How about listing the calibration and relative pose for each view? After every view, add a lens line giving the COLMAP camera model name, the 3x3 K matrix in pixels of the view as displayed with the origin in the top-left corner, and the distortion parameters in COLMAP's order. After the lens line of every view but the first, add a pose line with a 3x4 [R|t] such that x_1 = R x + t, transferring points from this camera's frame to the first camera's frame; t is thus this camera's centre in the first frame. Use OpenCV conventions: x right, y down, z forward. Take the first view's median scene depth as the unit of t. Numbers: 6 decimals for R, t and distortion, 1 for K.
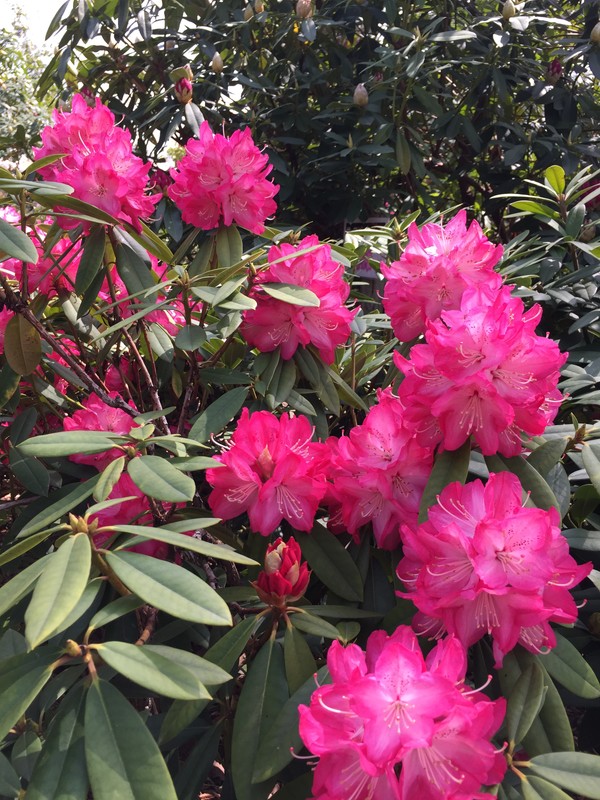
lens RADIAL K [[671.9, 0, 314.4], [0, 671.9, 399.4], [0, 0, 1]] dist [-0.000912, 0.001239]
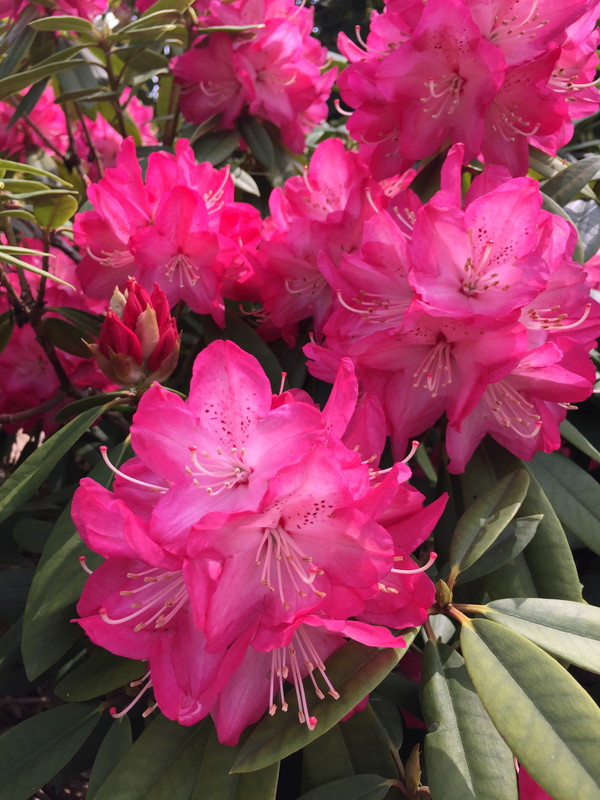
lens RADIAL K [[704.5, 0, 300.0], [0, 704.5, 400.0], [0, 0, 1]] dist [0.001825, -0.003280]
pose [[0.992989, 0.036346, -0.112480, 0.223085], [-0.033364, 0.999043, 0.028279, 0.352005], [0.113400, -0.024328, 0.993252, 0.396322]]
